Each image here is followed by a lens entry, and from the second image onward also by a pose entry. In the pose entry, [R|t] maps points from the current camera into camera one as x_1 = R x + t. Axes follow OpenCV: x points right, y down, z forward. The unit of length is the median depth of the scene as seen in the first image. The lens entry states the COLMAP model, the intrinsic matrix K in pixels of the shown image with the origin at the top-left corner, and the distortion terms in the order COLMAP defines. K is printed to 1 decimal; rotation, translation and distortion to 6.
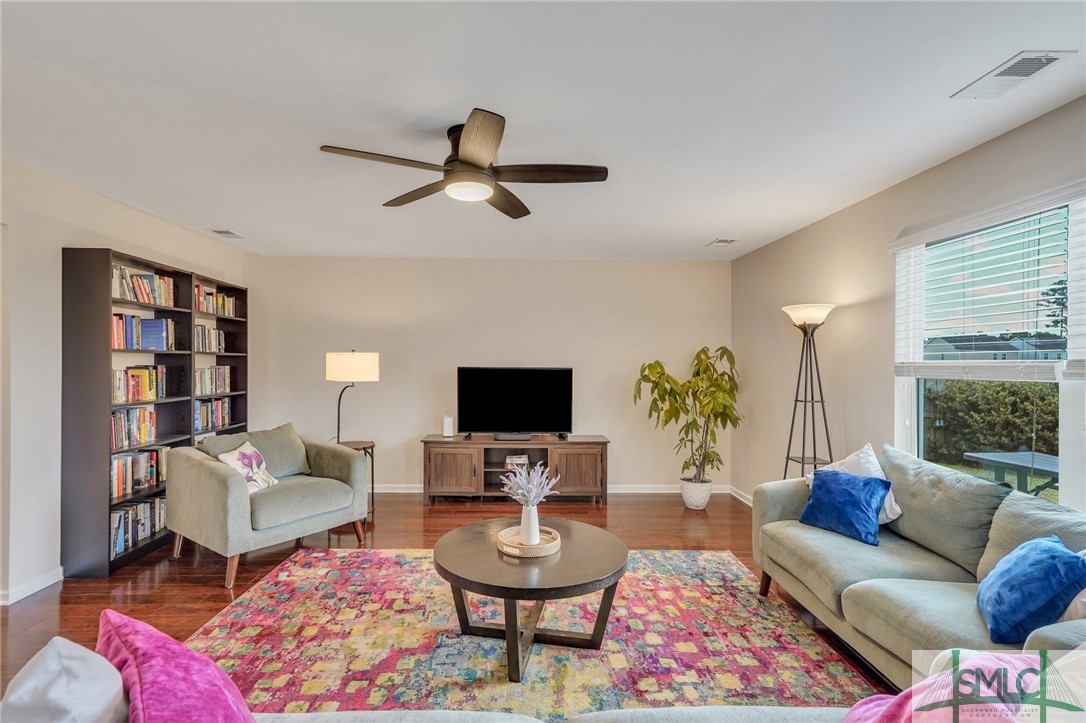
lens RADIAL K [[491.9, 0, 530.6], [0, 491.9, 345.0], [0, 0, 1]] dist [-0.012961, 0.009338]
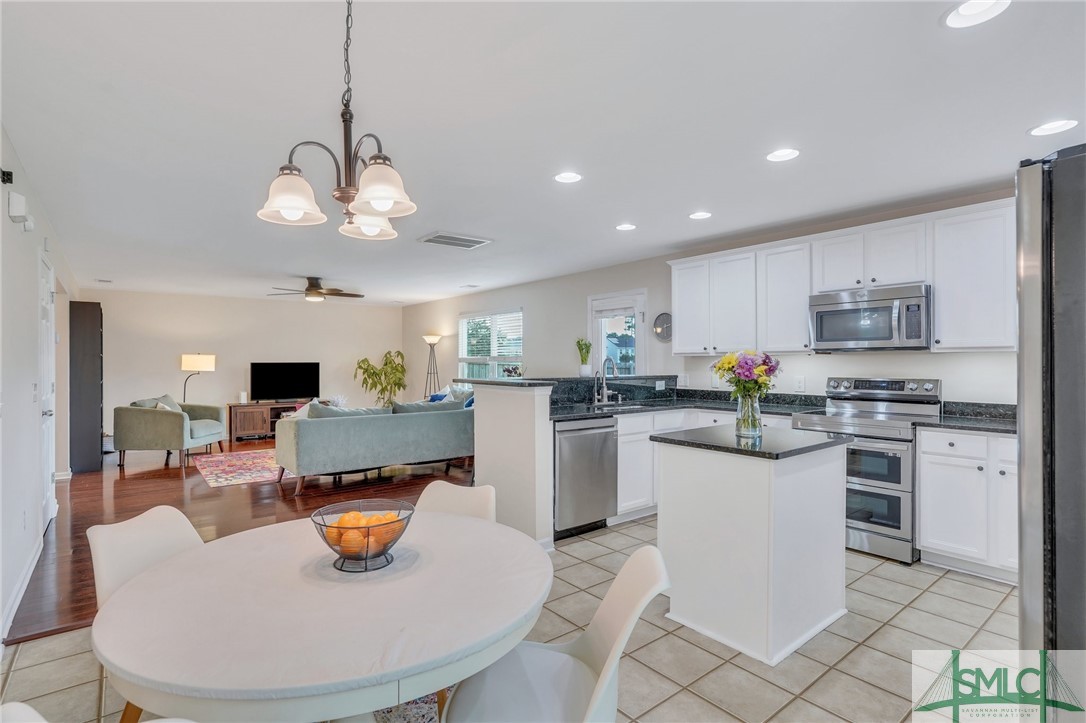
lens RADIAL K [[519.2, 0, 543.8], [0, 519.2, 366.9], [0, 0, 1]] dist [-0.006323, 0.005478]
pose [[0.787373, -0.017192, 0.616237, -0.538997], [-0.013302, 0.998905, 0.044864, -0.040117], [-0.616333, -0.043521, 0.786282, -1.244649]]
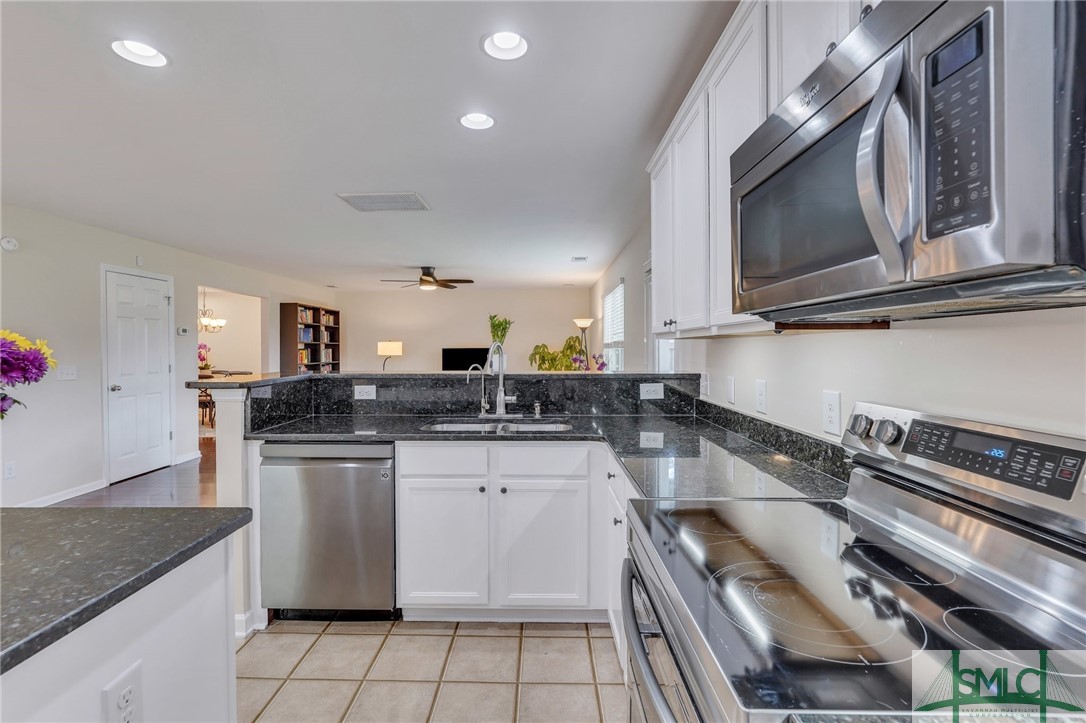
lens RADIAL K [[491.9, 0, 546.6], [0, 491.9, 350.4], [0, 0, 1]] dist [-0.012961, 0.009338]
pose [[0.999670, -0.013257, -0.022020, 0.356896], [0.014211, 0.998943, 0.043713, -0.029882], [0.021417, -0.044011, 0.998801, -1.105163]]
